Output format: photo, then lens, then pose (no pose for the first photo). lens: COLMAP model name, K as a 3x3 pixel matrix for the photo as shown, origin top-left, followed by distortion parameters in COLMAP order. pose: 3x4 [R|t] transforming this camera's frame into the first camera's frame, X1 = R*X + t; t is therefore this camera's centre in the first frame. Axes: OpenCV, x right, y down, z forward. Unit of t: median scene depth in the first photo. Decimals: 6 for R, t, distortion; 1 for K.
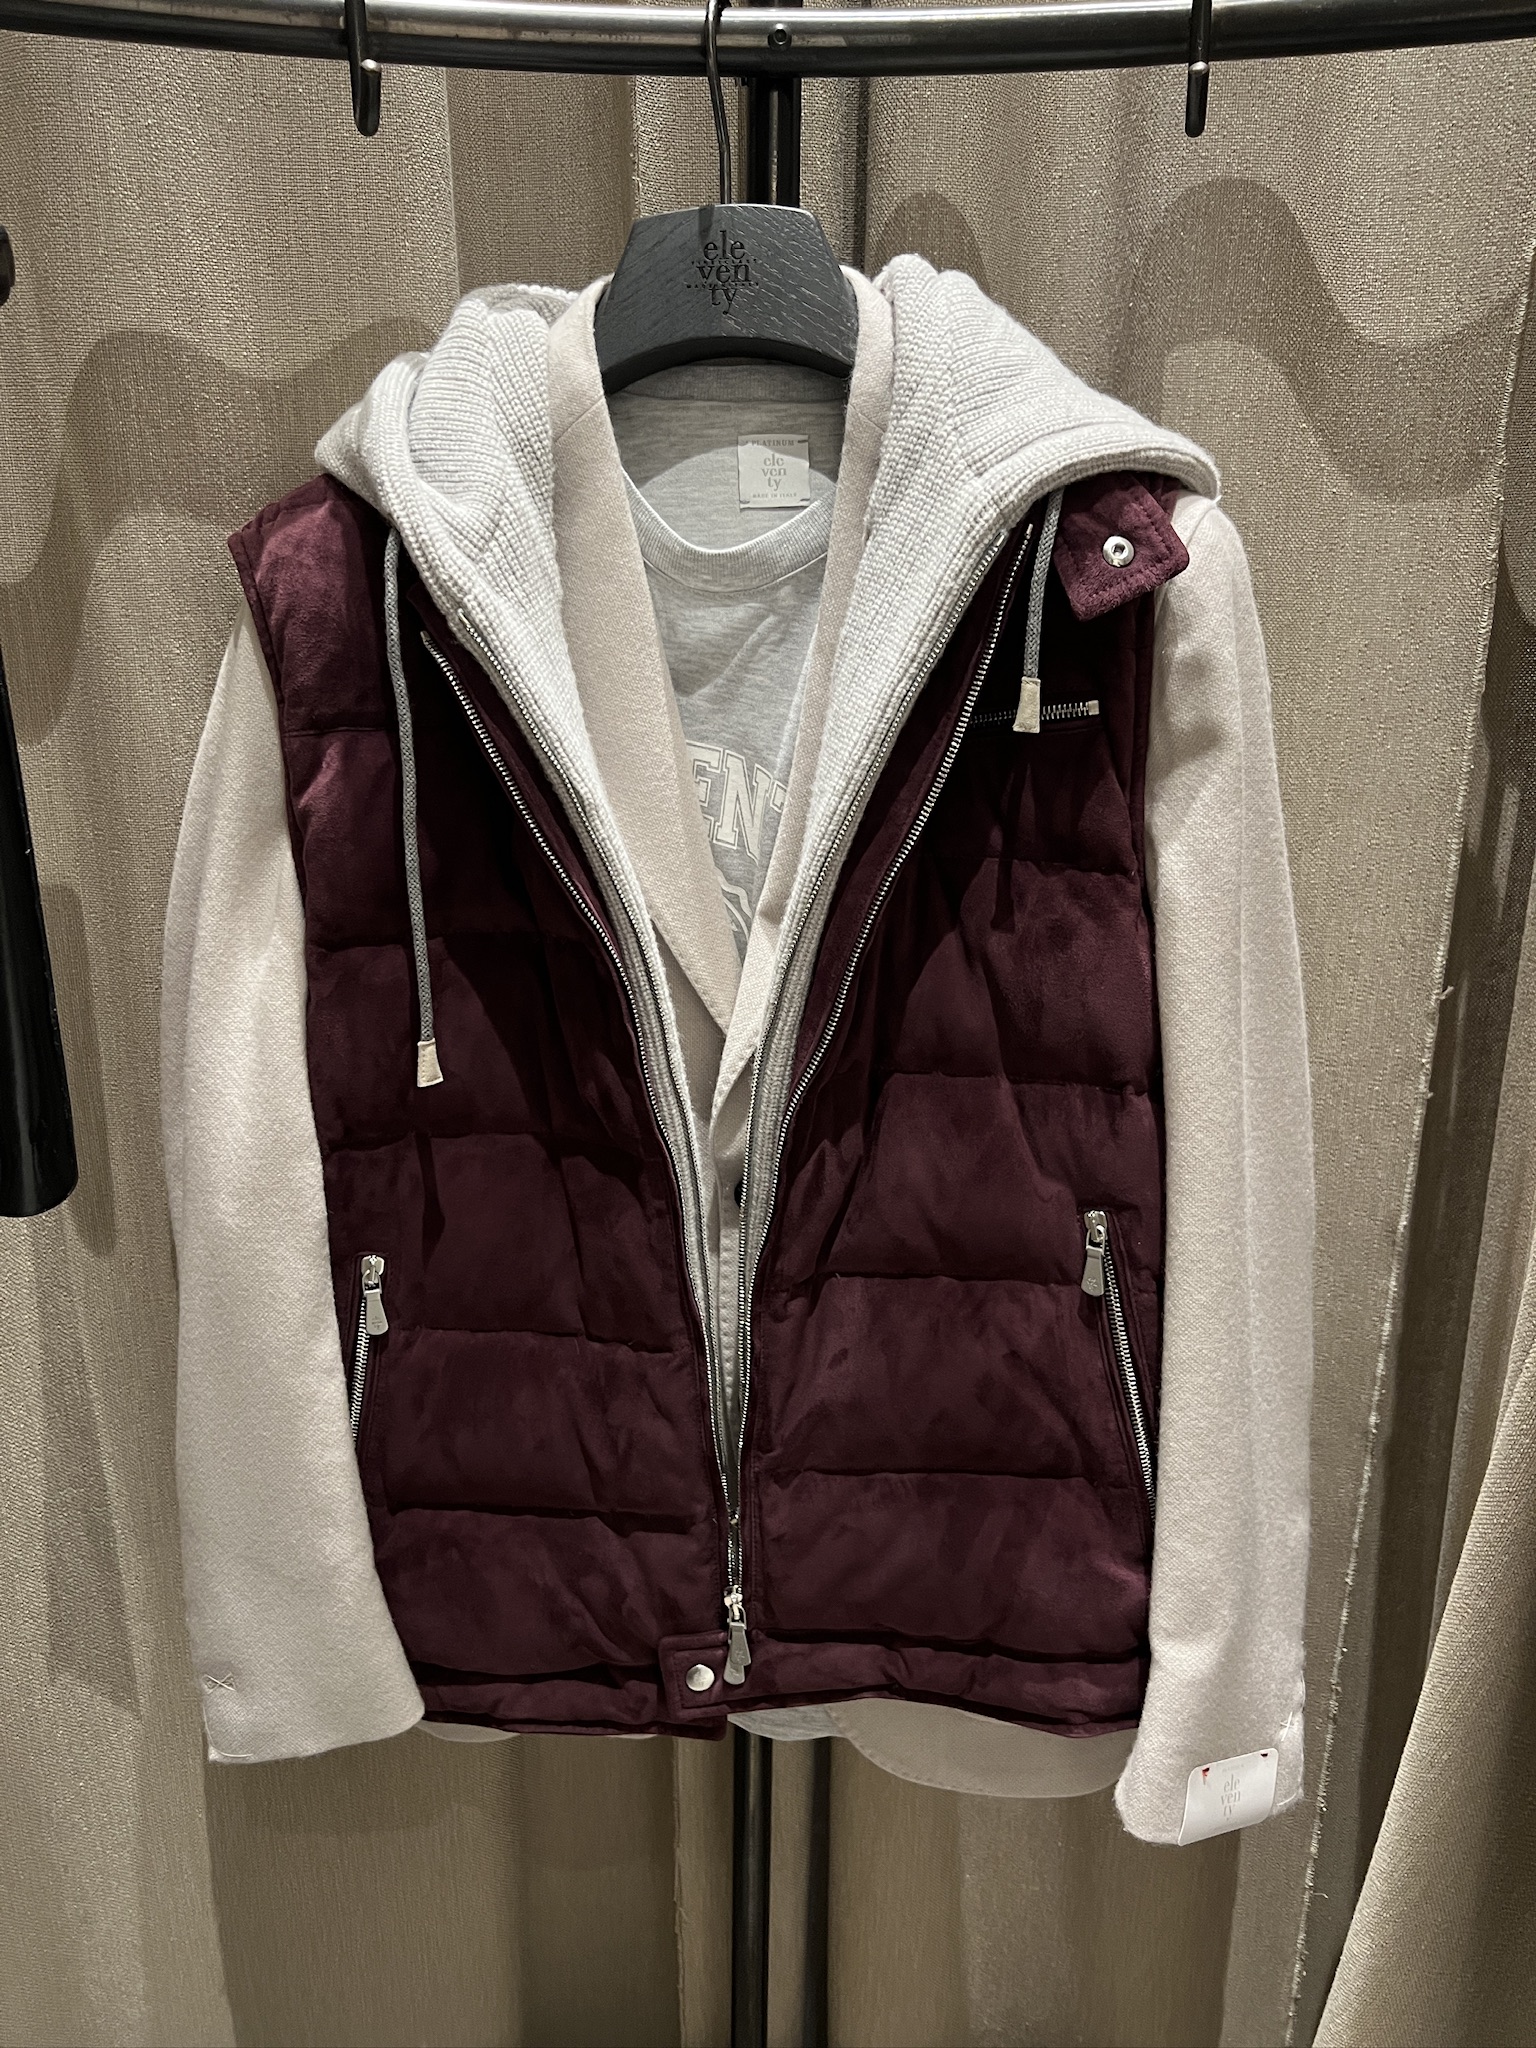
lens RADIAL K [[1541.7, 0, 762.1], [0, 1541.7, 1039.2], [0, 0, 1]] dist [0.034174, -0.048067]
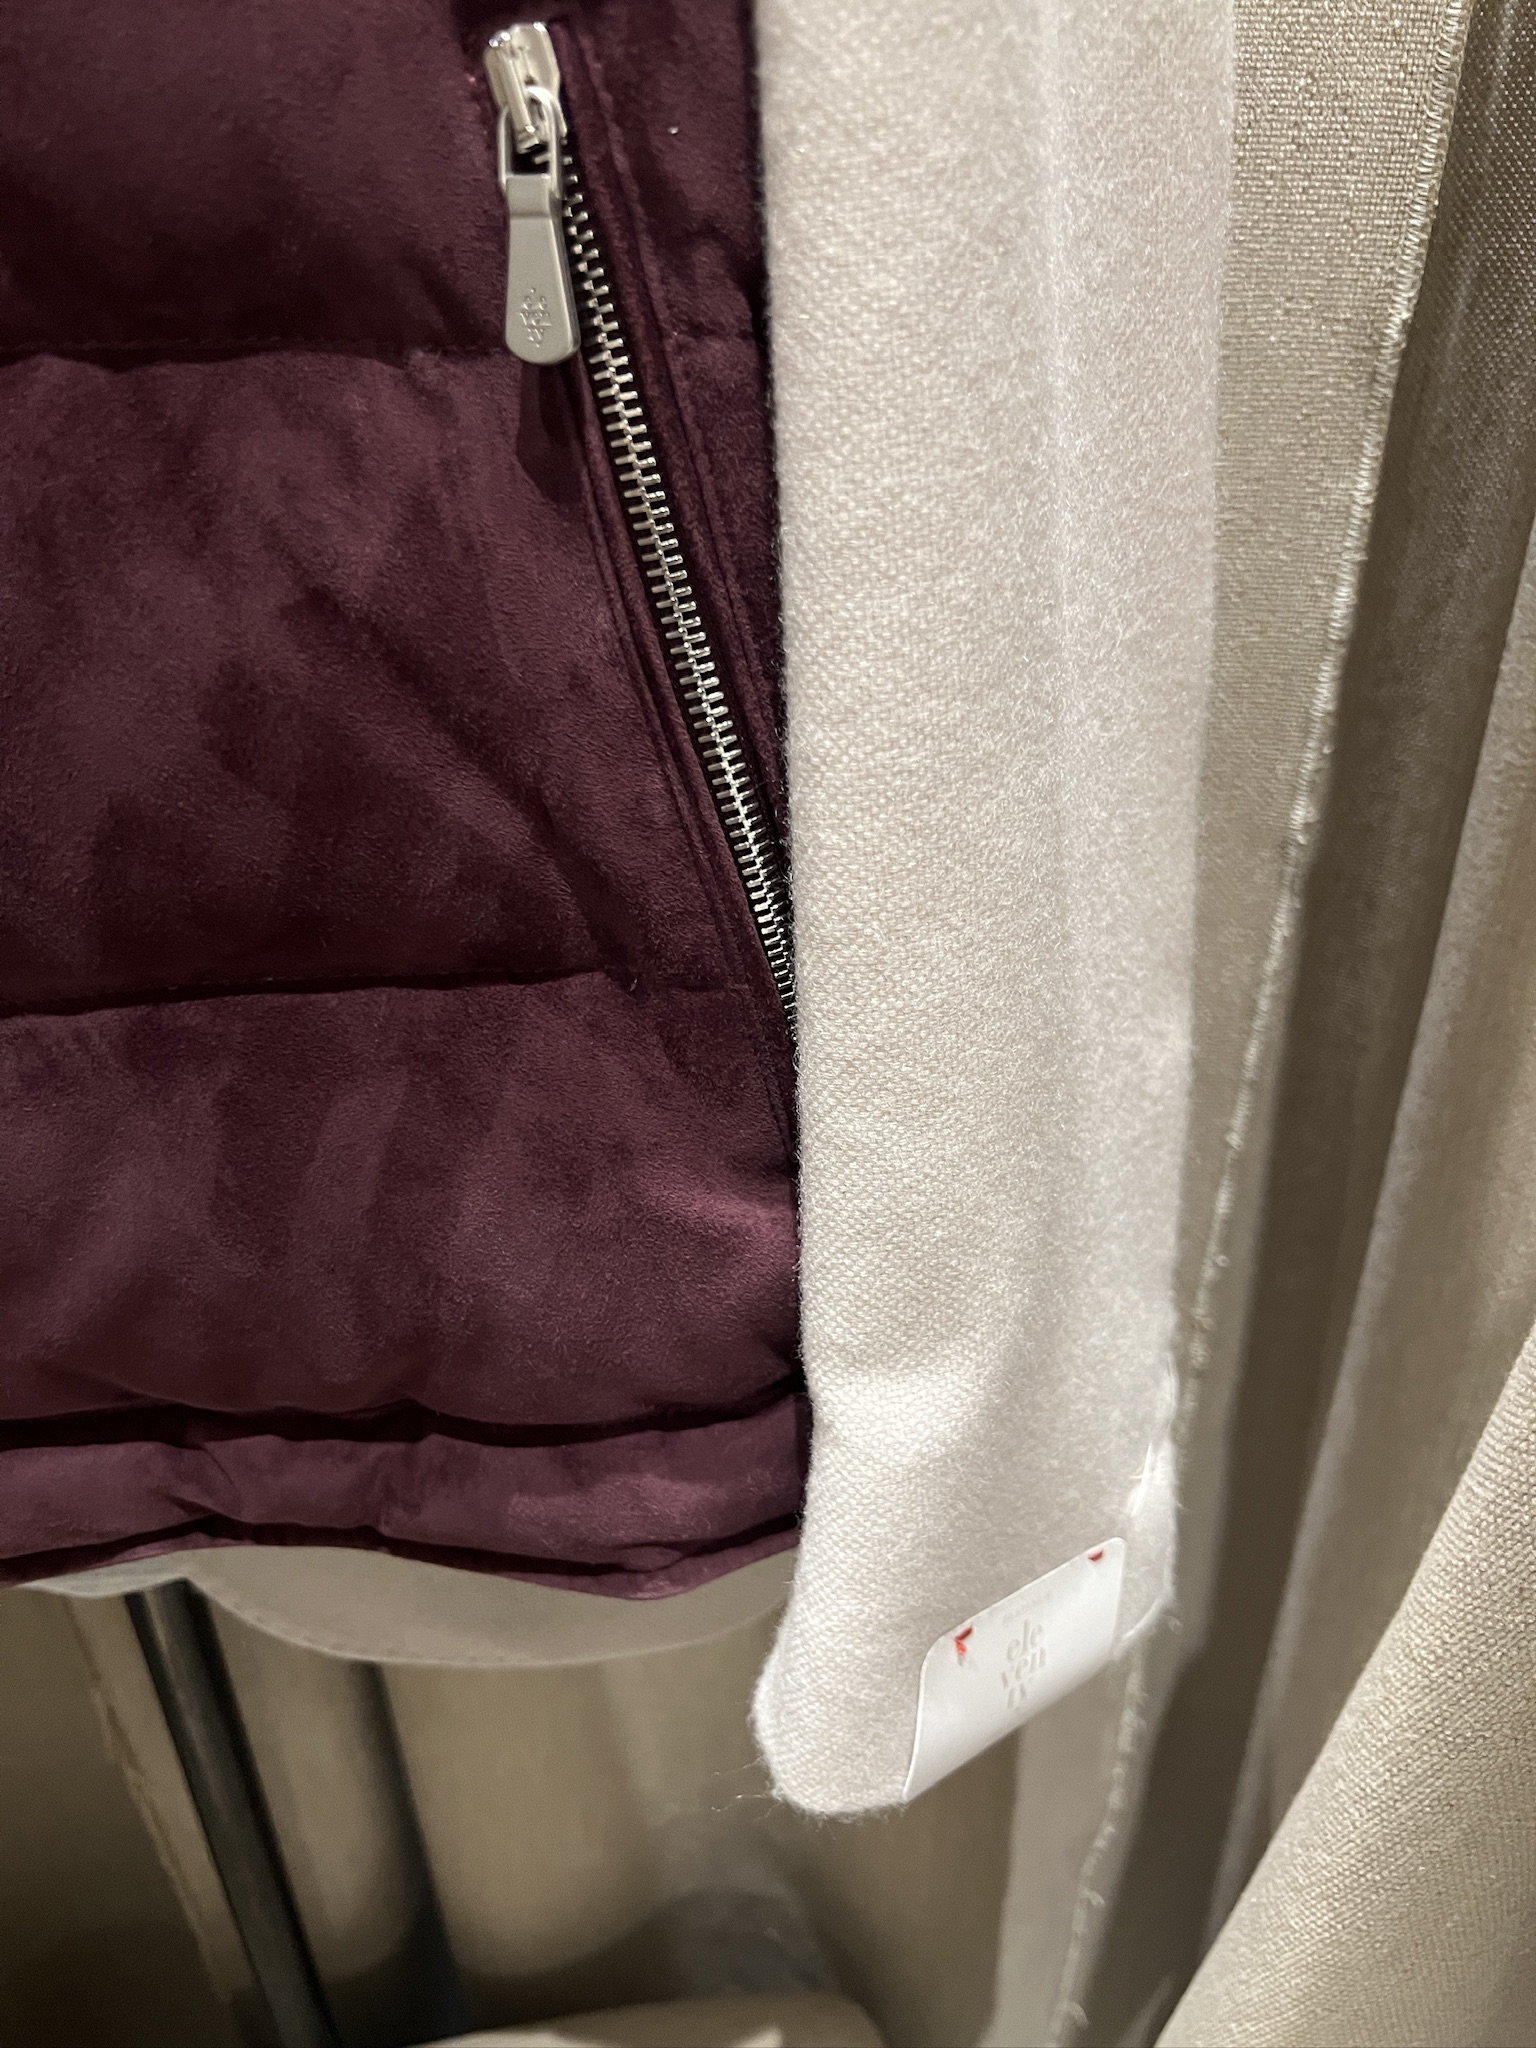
lens RADIAL K [[1541.7, 0, 762.1], [0, 1541.7, 1039.2], [0, 0, 1]] dist [0.034174, -0.048067]
pose [[0.987903, -0.099740, 0.118741, 0.201554], [0.065233, 0.961956, 0.265301, 0.208225], [-0.140685, -0.254346, 0.956826, 0.658211]]
